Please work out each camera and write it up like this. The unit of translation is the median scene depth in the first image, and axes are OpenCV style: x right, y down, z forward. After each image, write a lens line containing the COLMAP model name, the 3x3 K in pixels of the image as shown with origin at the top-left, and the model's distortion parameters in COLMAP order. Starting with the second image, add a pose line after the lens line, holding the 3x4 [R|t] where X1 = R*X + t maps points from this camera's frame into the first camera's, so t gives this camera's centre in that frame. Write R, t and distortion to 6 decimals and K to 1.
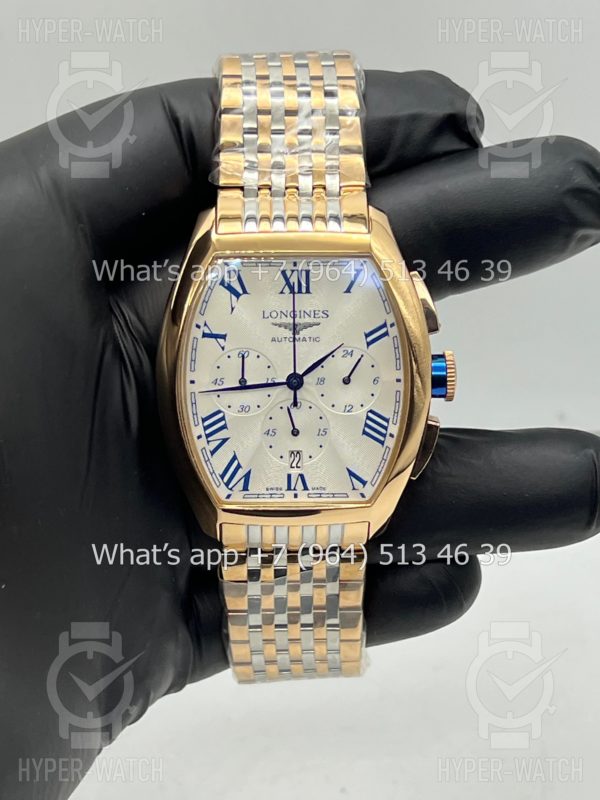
lens RADIAL K [[1837.7, 0, 269.2], [0, 1837.7, 418.1], [0, 0, 1]] dist [0.101784, 0.000000]
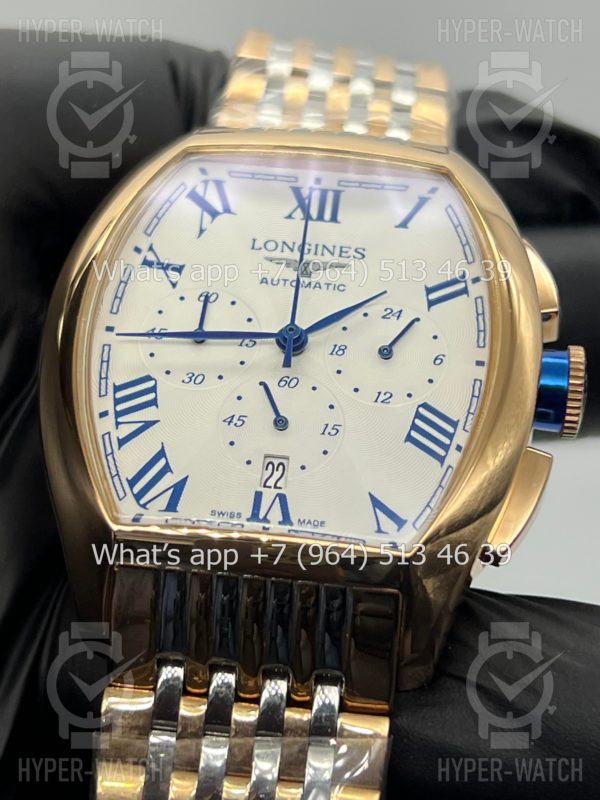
lens RADIAL K [[1756.1, 0, 286.5], [0, 1756.1, 442.9], [0, 0, 1]] dist [0.249168, 0.000000]
pose [[0.990755, 0.092836, -0.098927, 0.067256], [-0.134640, 0.762315, -0.633046, 0.337047], [0.016644, 0.640513, 0.767767, 0.610195]]
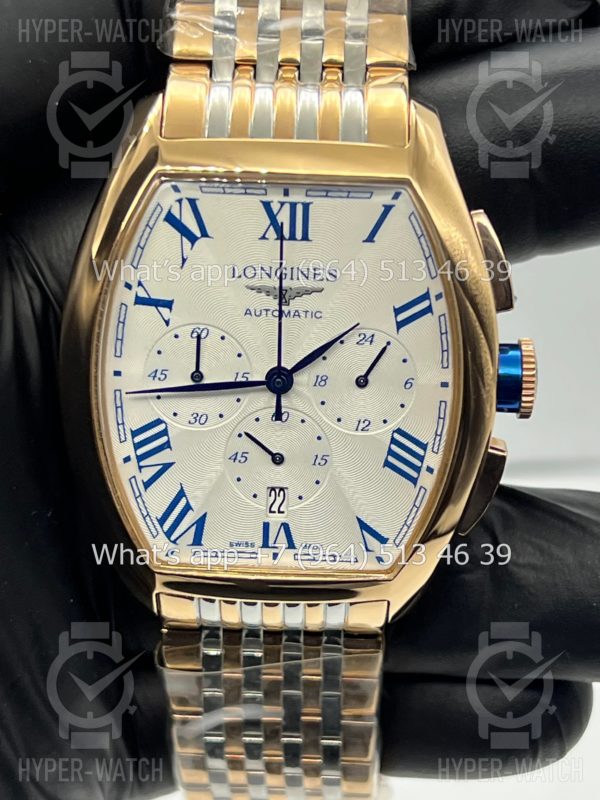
lens RADIAL K [[1756.1, 0, 294.0], [0, 1756.1, 422.0], [0, 0, 1]] dist [0.249168, 0.000000]
pose [[0.998728, 0.043191, -0.026033, 0.035040], [-0.041236, 0.996592, 0.071443, -0.048568], [0.029030, -0.070279, 0.997105, 0.396672]]
